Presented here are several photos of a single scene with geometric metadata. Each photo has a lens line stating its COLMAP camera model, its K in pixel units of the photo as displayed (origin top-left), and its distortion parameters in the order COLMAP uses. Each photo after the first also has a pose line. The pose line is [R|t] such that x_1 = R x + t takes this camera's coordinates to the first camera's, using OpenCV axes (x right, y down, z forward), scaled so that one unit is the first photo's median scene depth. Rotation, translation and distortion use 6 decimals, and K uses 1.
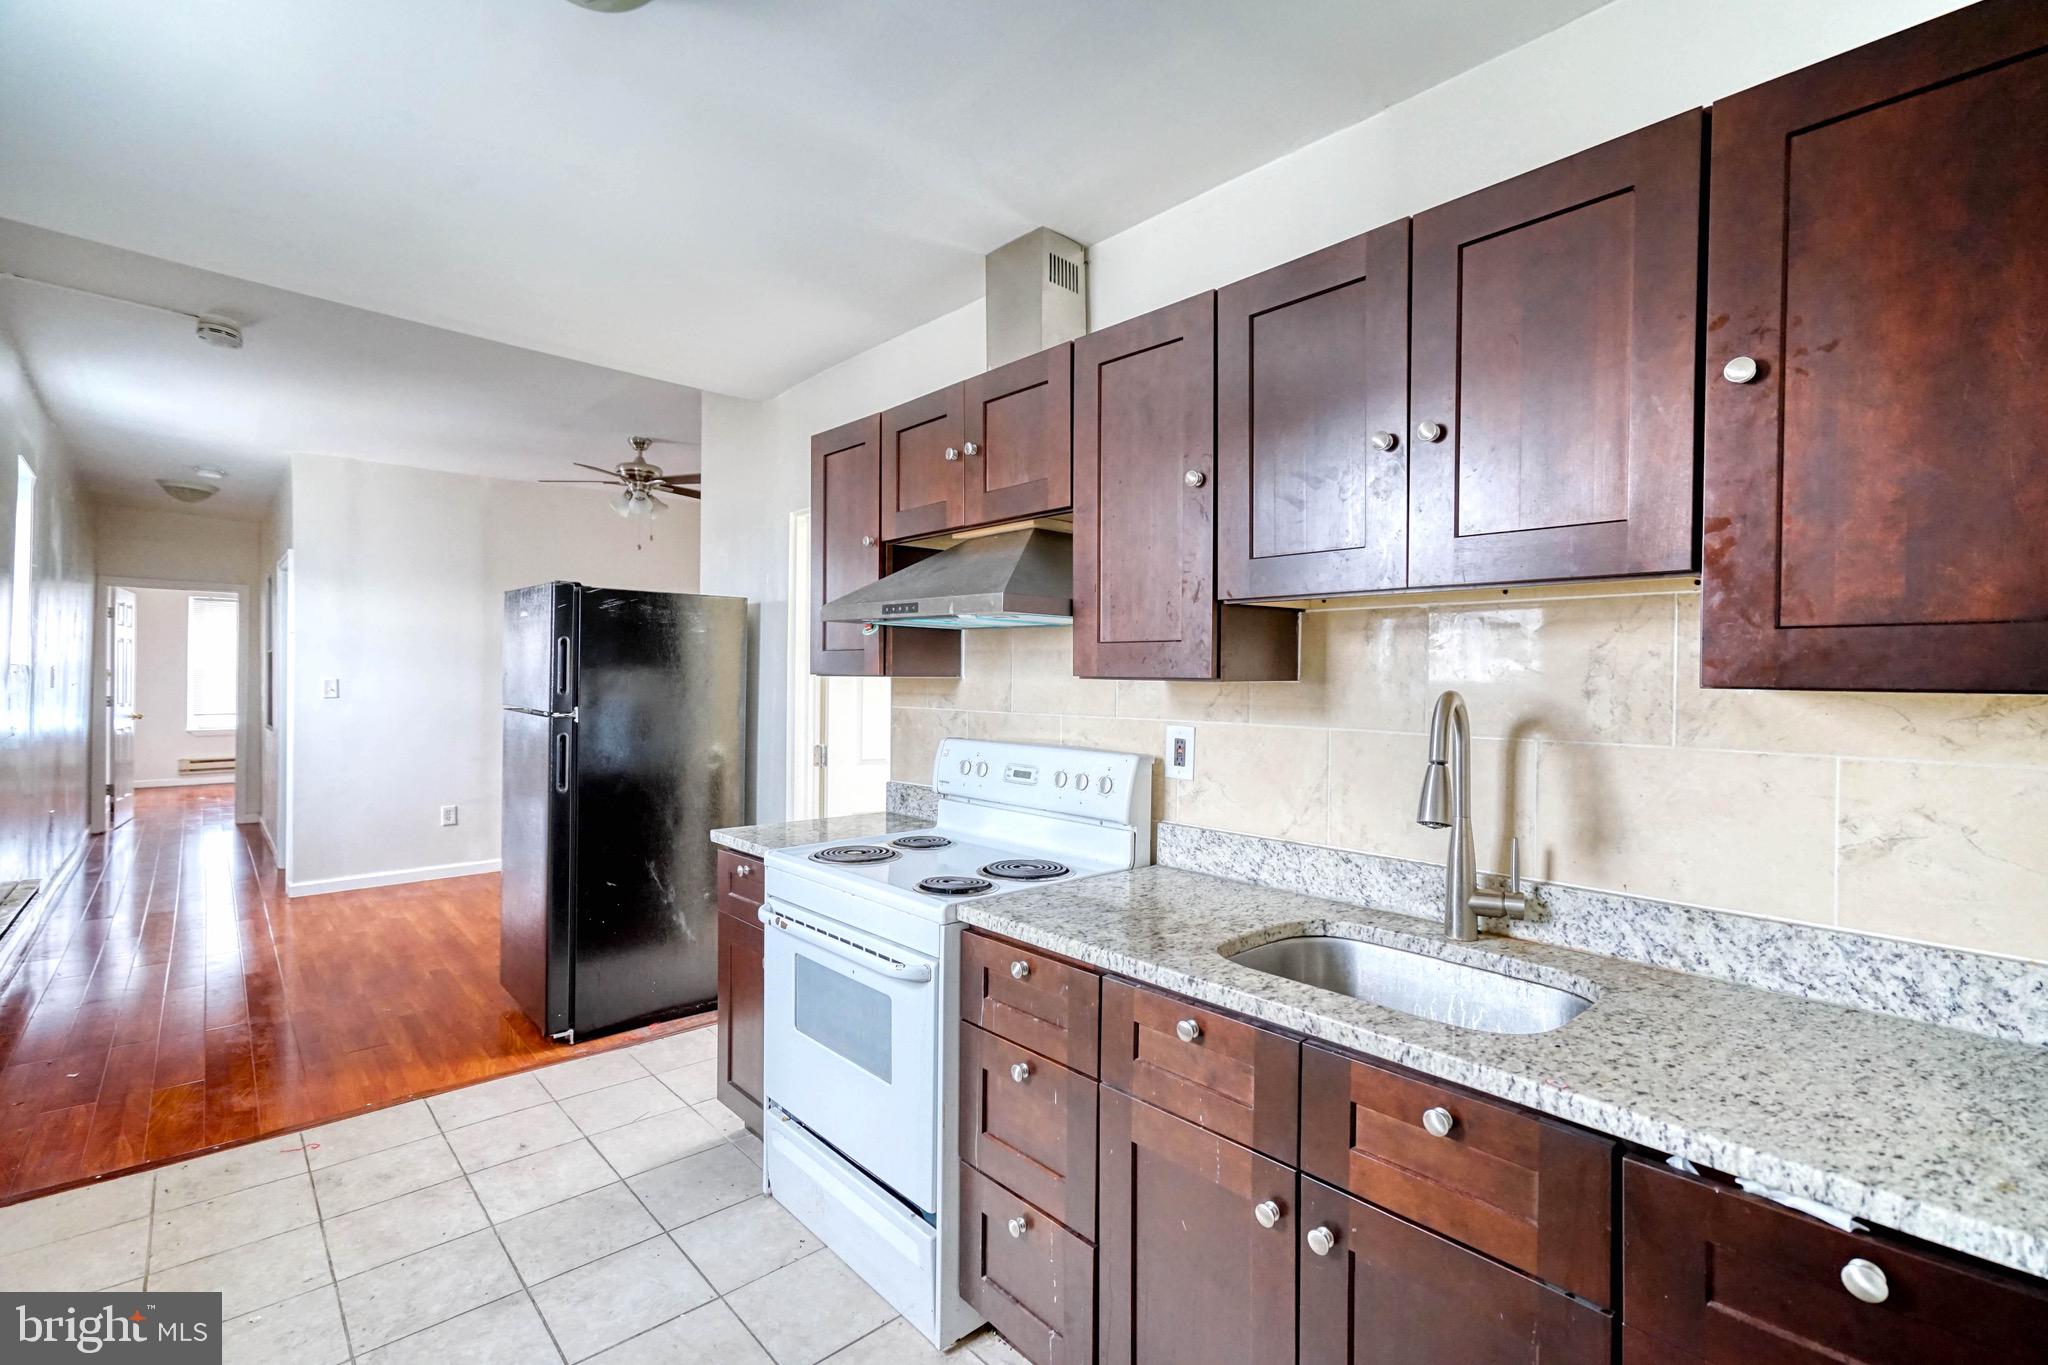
lens RADIAL K [[935.3, 0, 1015.2], [0, 935.3, 687.6], [0, 0, 1]] dist [0.001585, 0.000611]
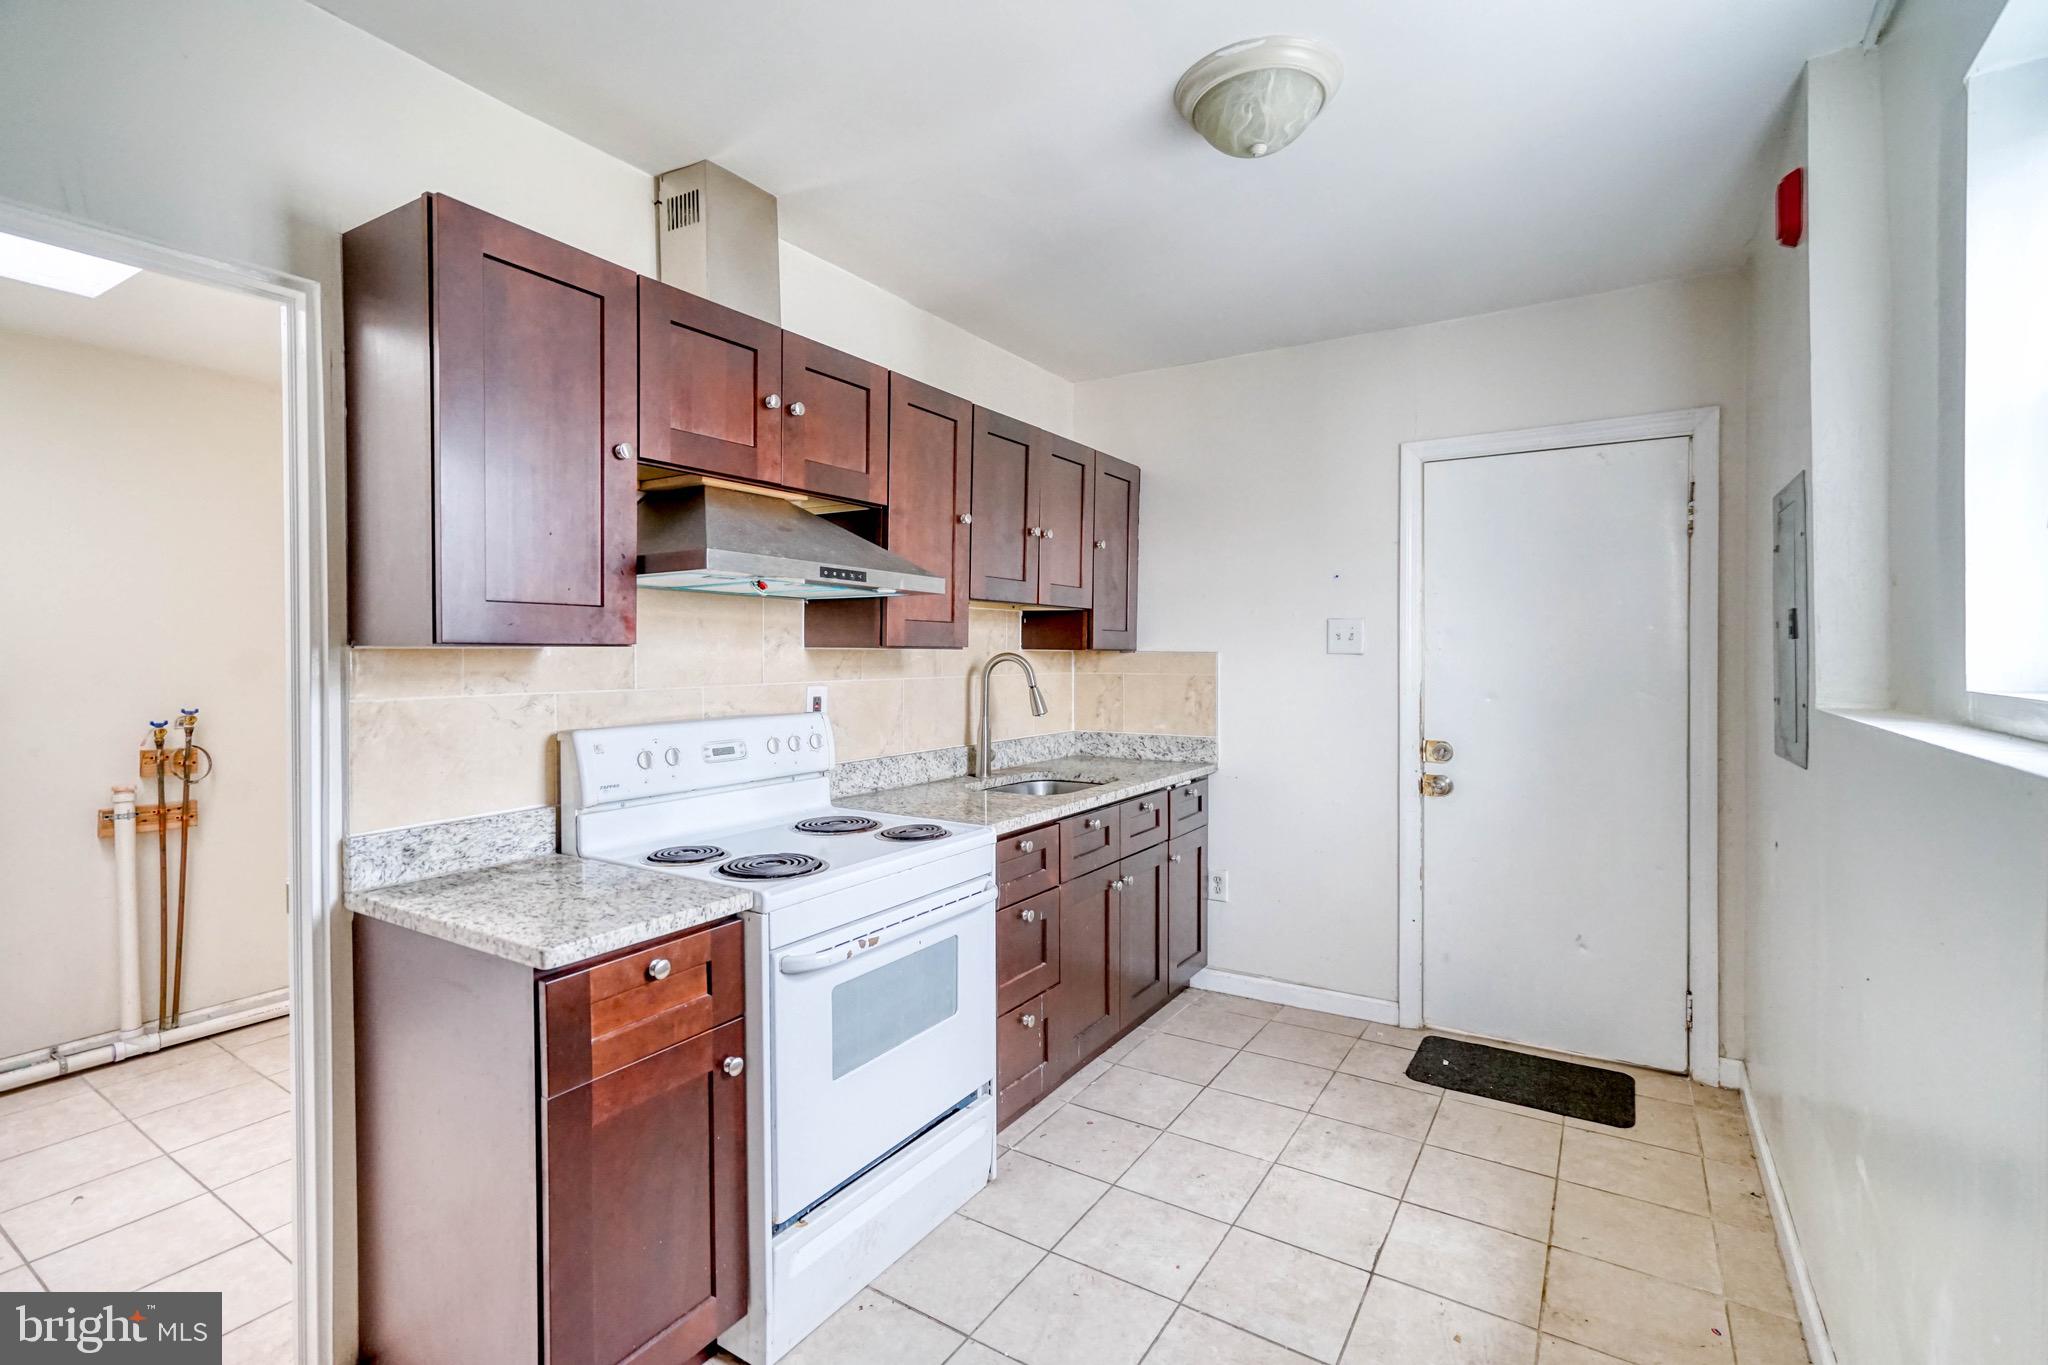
lens RADIAL K [[898.1, 0, 1019.1], [0, 898.1, 656.6], [0, 0, 1]] dist [0.002162, 0.000692]
pose [[-0.258352, -0.012940, 0.965964, -0.594252], [0.008746, 0.999838, 0.015733, -0.008126], [-0.966011, 0.012513, -0.258197, 0.604202]]
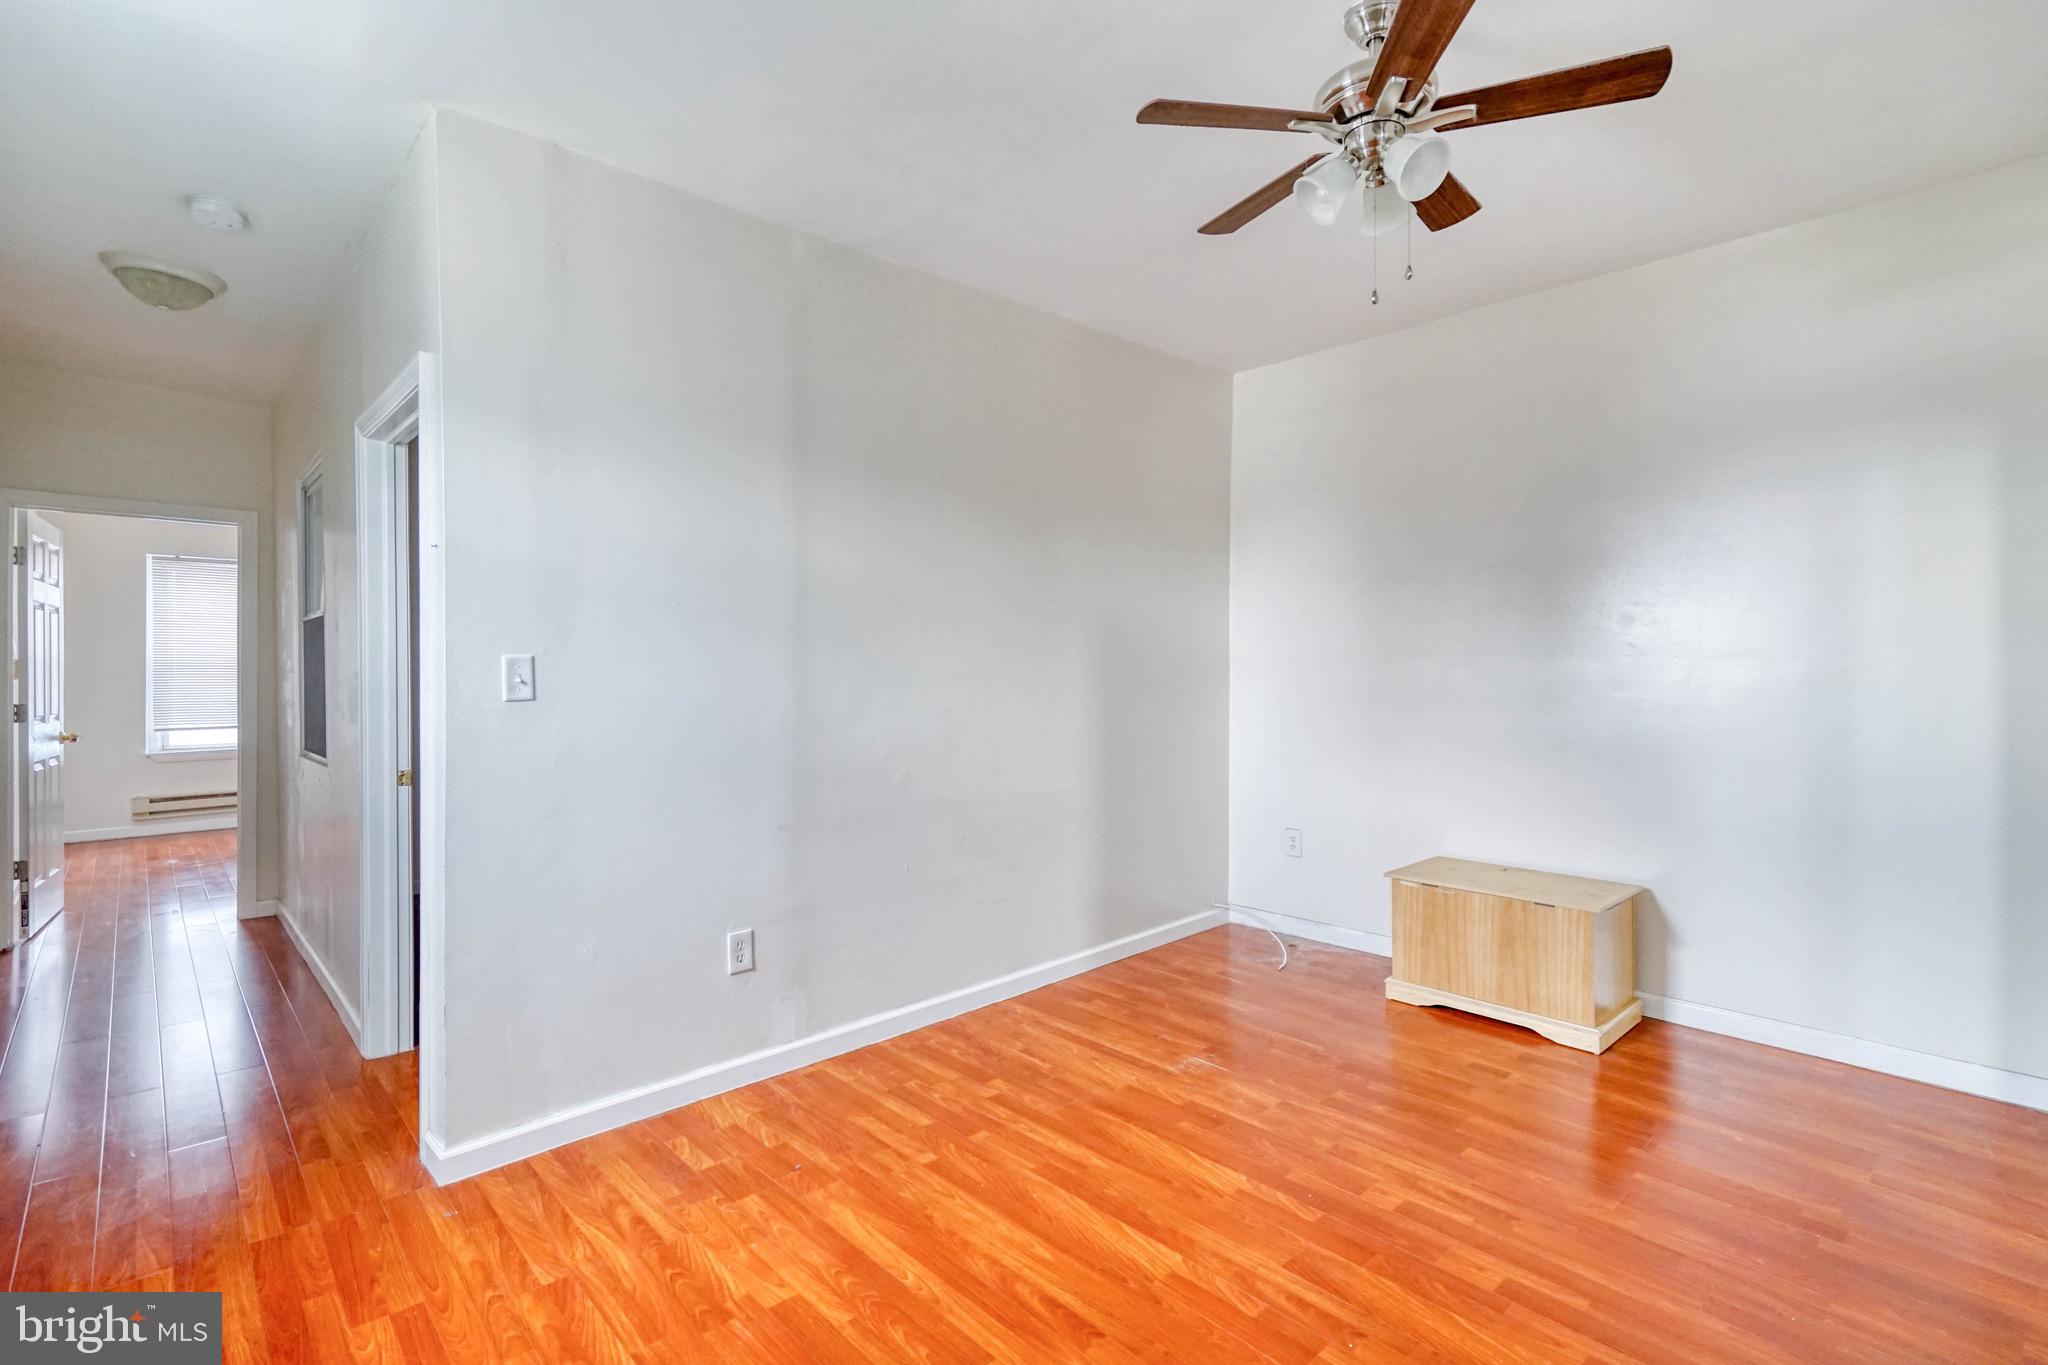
lens RADIAL K [[976.4, 0, 1030.8], [0, 976.4, 676.8], [0, 0, 1]] dist [0.003880, -0.000079]
pose [[0.999672, -0.012655, 0.022283, -0.700665], [0.012680, 0.999919, -0.001006, -0.000179], [-0.022268, 0.001288, 0.999751, 0.752325]]
